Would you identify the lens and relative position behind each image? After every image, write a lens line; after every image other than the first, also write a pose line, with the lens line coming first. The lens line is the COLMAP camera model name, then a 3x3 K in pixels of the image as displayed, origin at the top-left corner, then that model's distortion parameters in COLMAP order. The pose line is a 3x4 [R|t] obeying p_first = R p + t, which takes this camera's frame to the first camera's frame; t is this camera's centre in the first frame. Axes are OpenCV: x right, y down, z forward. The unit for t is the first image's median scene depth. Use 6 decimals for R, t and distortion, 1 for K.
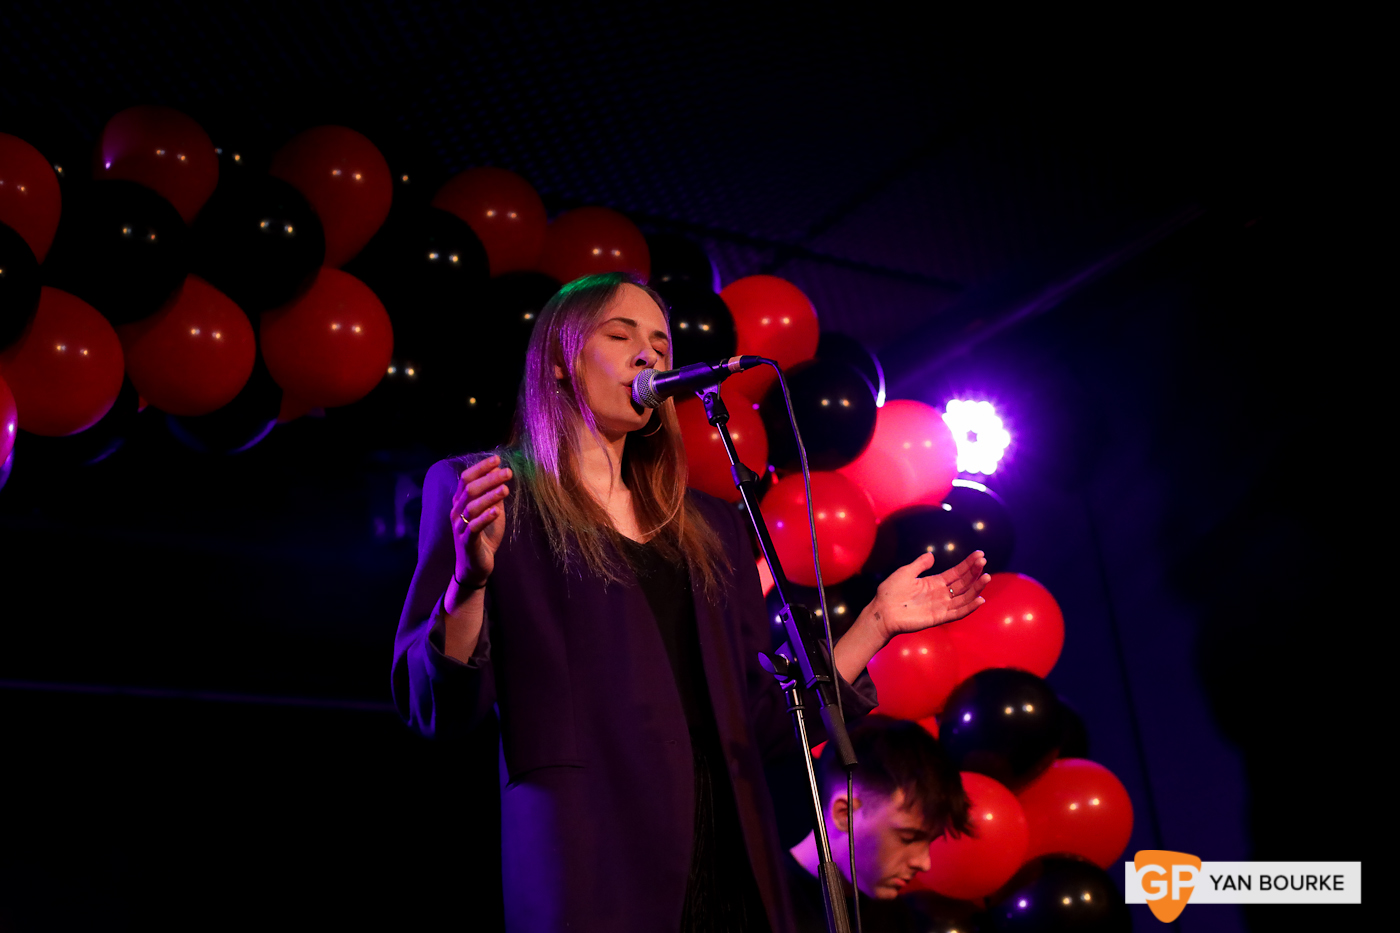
lens RADIAL K [[1926.1, 0, 700.0], [0, 1926.1, 466.5], [0, 0, 1]] dist [0.003379, -0.020746]
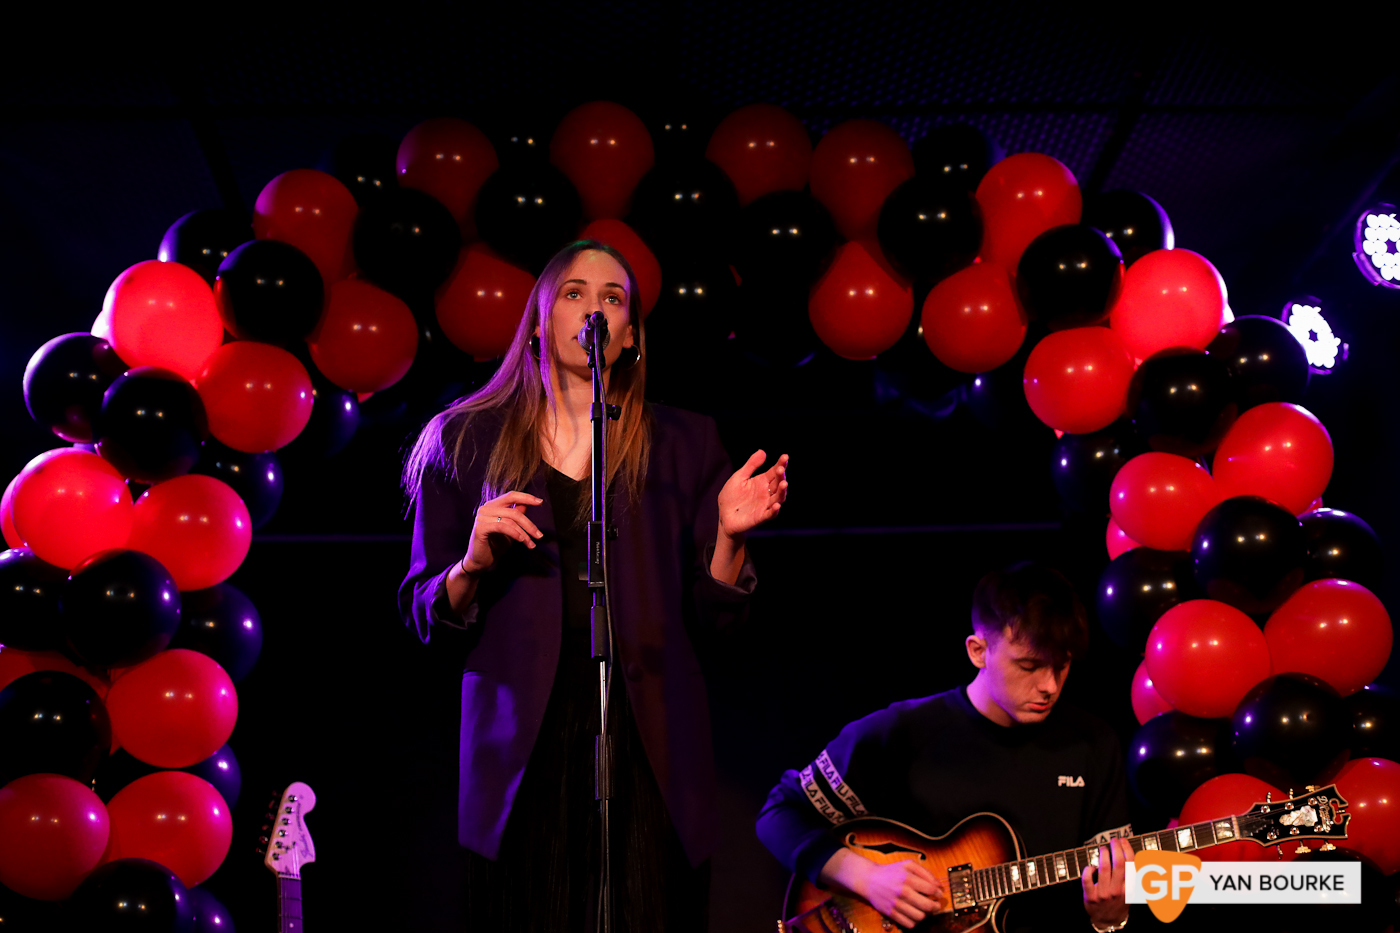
lens RADIAL K [[1926.1, 0, 700.0], [0, 1926.1, 466.5], [0, 0, 1]] dist [0.003379, -0.020746]
pose [[0.879235, -0.077636, -0.470021, 0.415744], [0.122675, 0.990256, 0.065914, -0.020306], [0.460323, -0.115614, 0.880191, -0.068453]]
